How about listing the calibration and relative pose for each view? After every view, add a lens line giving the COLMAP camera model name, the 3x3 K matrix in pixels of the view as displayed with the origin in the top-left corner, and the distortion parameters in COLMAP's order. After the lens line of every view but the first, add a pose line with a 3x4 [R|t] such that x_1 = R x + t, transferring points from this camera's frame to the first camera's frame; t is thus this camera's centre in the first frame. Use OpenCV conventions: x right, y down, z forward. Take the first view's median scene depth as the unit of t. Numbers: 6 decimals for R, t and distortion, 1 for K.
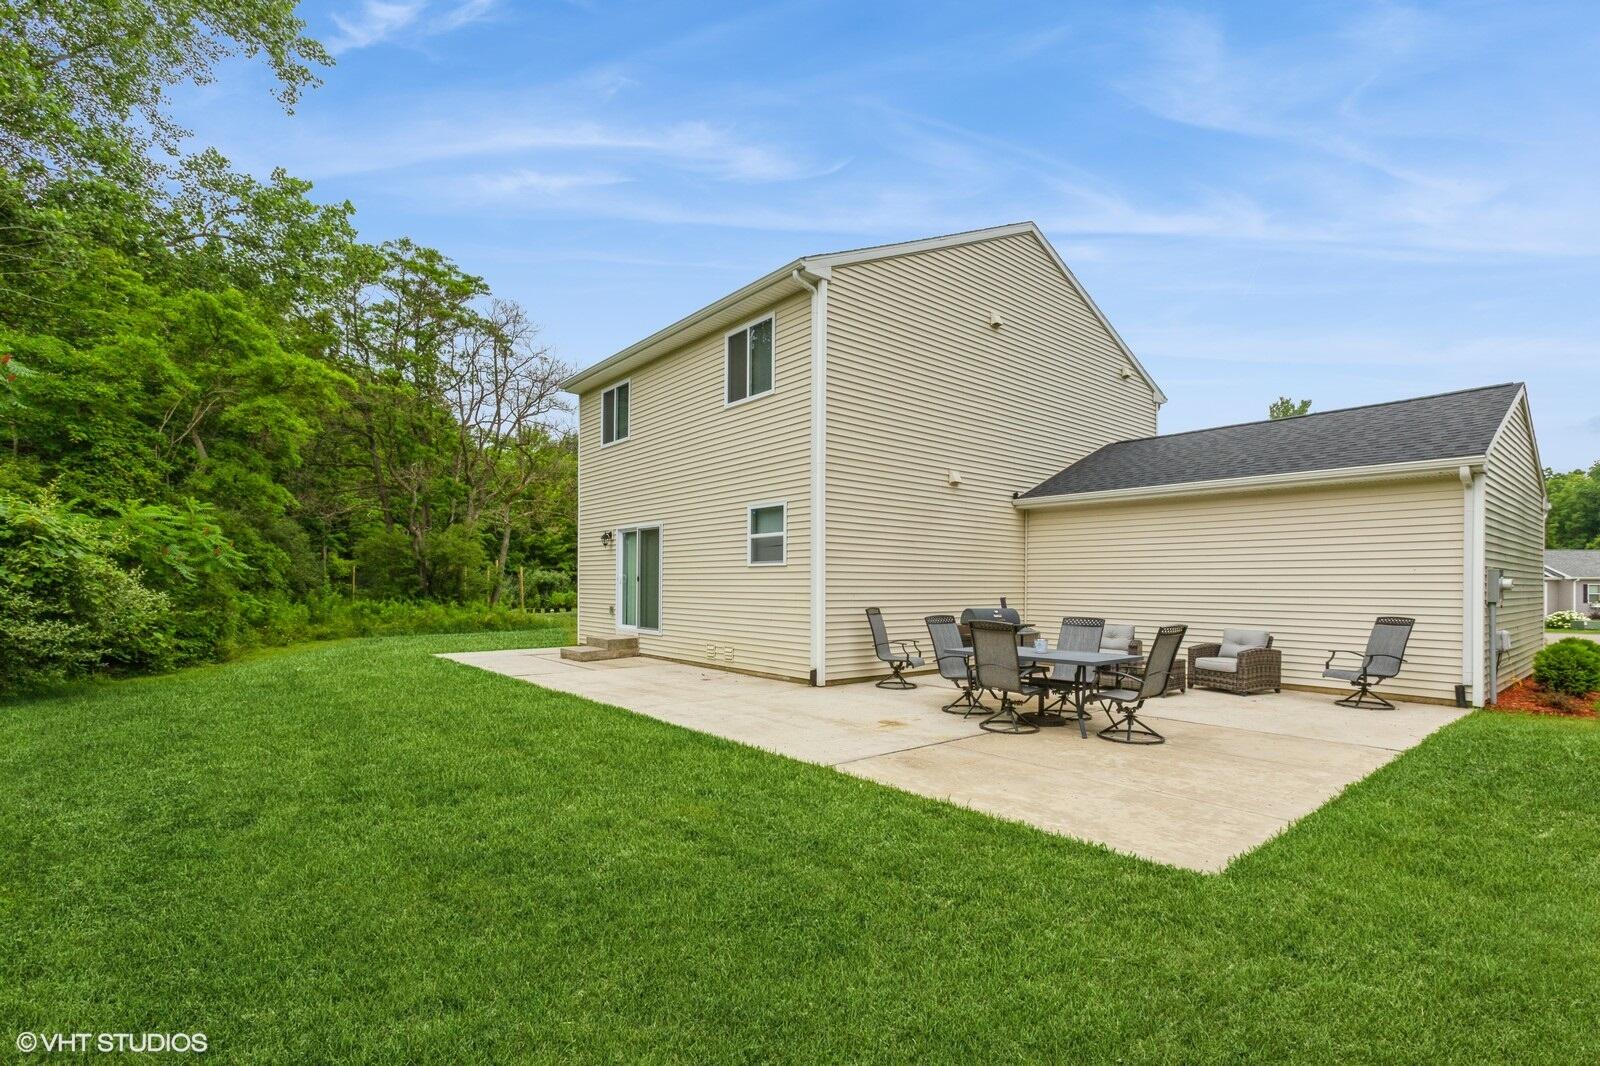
lens RADIAL K [[730.3, 0, 792.9], [0, 730.3, 599.7], [0, 0, 1]] dist [-0.000314, 0.000583]
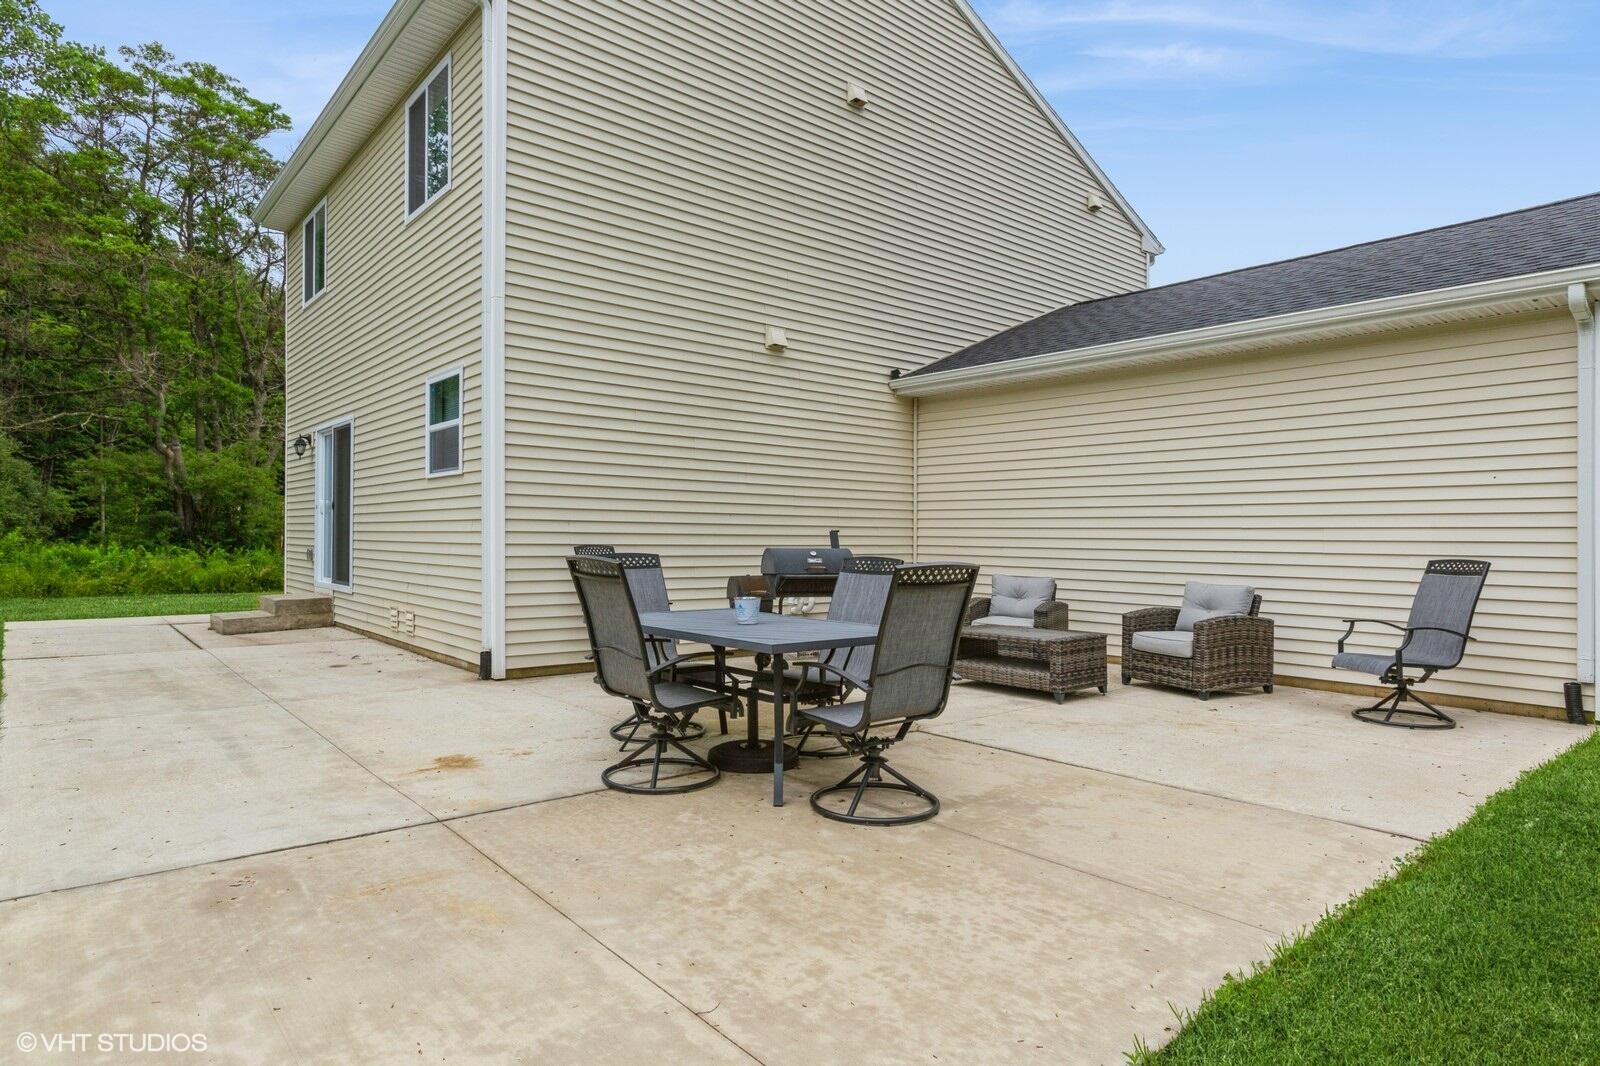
lens RADIAL K [[920.3, 0, 800.0], [0, 920.3, 533.0], [0, 0, 1]] dist [-0.001337, 0.000340]
pose [[0.999783, 0.002544, 0.020661, 0.269777], [-0.002123, 0.999790, -0.020385, 0.016211], [-0.020708, 0.020336, 0.999579, 0.267036]]
